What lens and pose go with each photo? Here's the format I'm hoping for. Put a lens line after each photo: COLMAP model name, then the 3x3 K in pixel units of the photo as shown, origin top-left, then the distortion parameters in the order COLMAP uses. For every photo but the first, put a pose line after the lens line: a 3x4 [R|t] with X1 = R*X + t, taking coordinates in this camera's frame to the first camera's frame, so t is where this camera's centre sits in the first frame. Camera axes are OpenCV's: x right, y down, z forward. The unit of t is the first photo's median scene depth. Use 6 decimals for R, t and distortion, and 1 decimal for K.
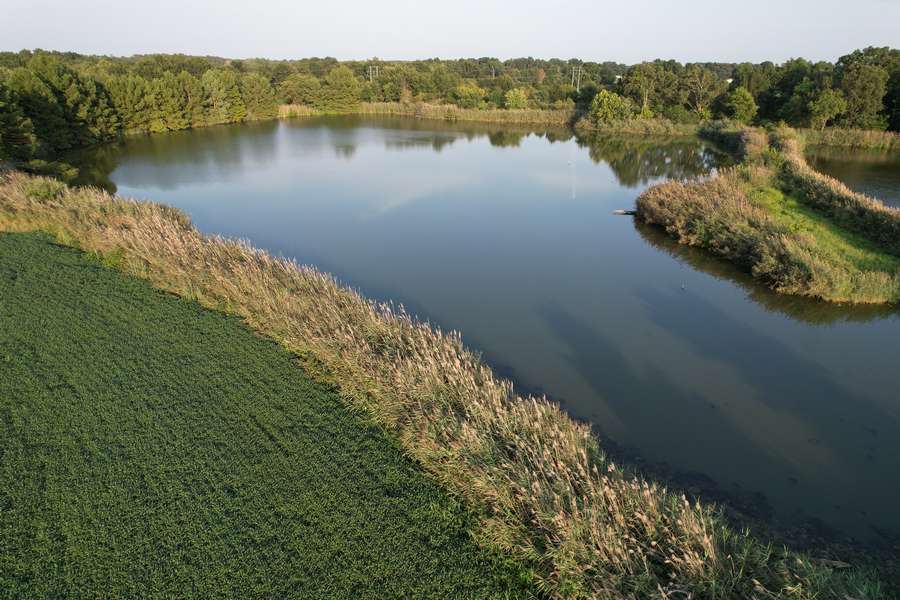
lens RADIAL K [[579.2, 0, 453.2], [0, 579.2, 297.5], [0, 0, 1]] dist [-0.080670, 0.074198]
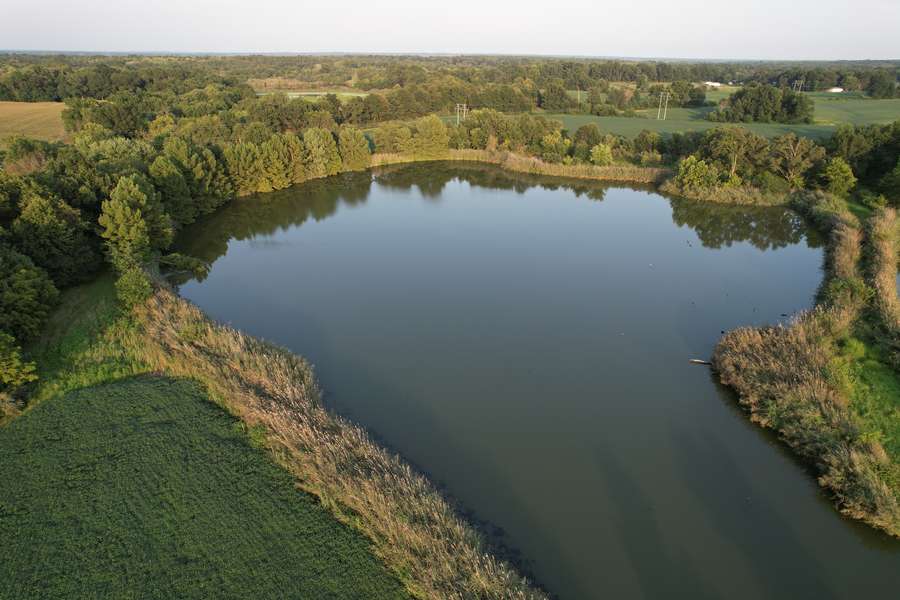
lens RADIAL K [[579.2, 0, 451.0], [0, 579.2, 293.3], [0, 0, 1]] dist [-0.080670, 0.074198]
pose [[0.990945, 0.051403, -0.124040, -0.016515], [-0.047990, 0.998387, 0.030346, -0.133145], [0.125400, -0.024118, 0.991813, -0.047179]]
